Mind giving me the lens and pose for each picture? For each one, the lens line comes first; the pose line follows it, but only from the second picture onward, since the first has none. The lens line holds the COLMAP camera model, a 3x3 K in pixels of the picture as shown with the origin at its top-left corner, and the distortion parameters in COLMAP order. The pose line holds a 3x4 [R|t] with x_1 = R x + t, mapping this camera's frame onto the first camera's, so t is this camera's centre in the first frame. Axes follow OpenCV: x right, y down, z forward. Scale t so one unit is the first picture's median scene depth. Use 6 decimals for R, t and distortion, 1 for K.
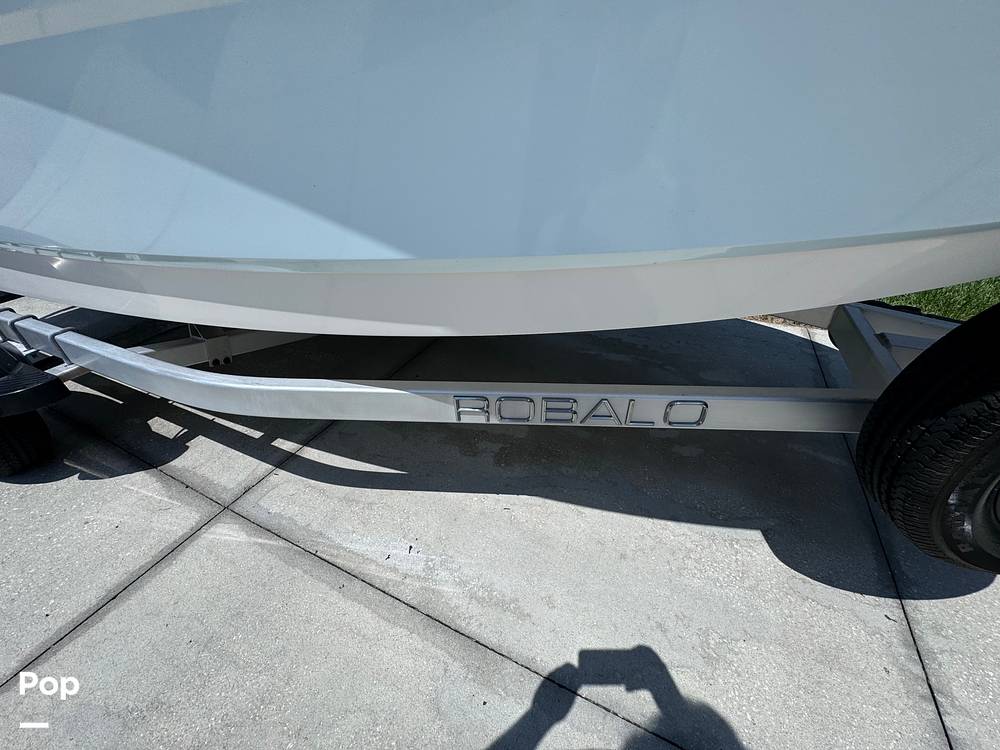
lens RADIAL K [[406.0, 0, 500.0], [0, 406.0, 375.0], [0, 0, 1]] dist [-0.001741, -0.000139]
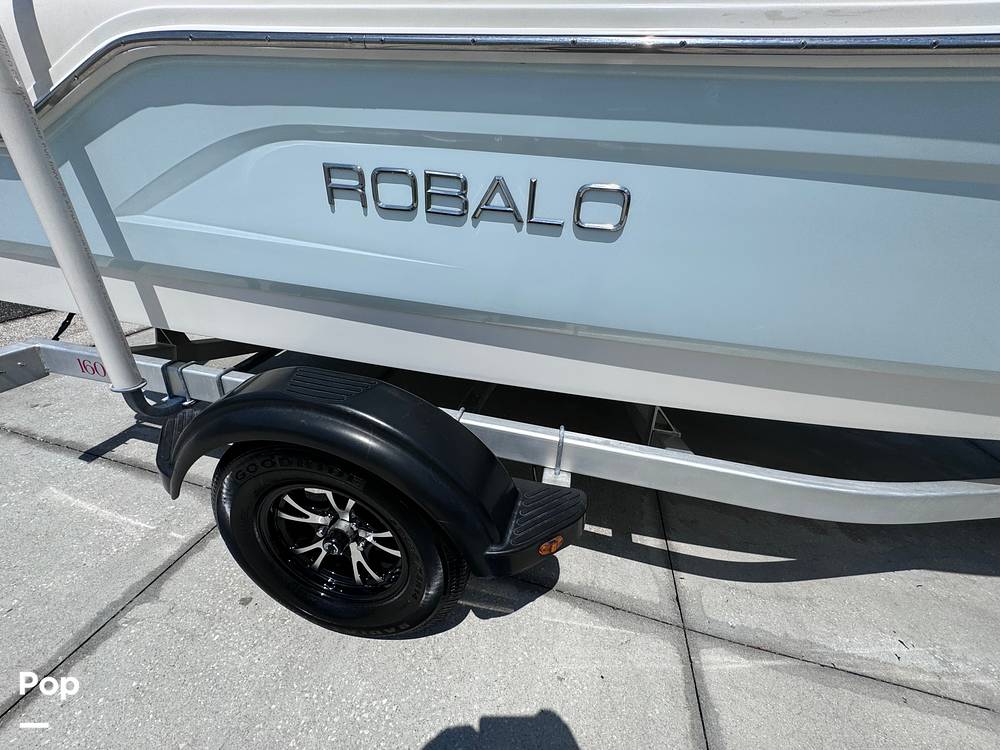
lens RADIAL K [[406.0, 0, 500.0], [0, 406.0, 375.0], [0, 0, 1]] dist [-0.001741, -0.000139]
pose [[0.966667, 0.000201, 0.256036, -1.321857], [0.029288, 0.993349, -0.111359, -0.126156], [-0.254355, 0.115146, 0.960232, 0.221030]]
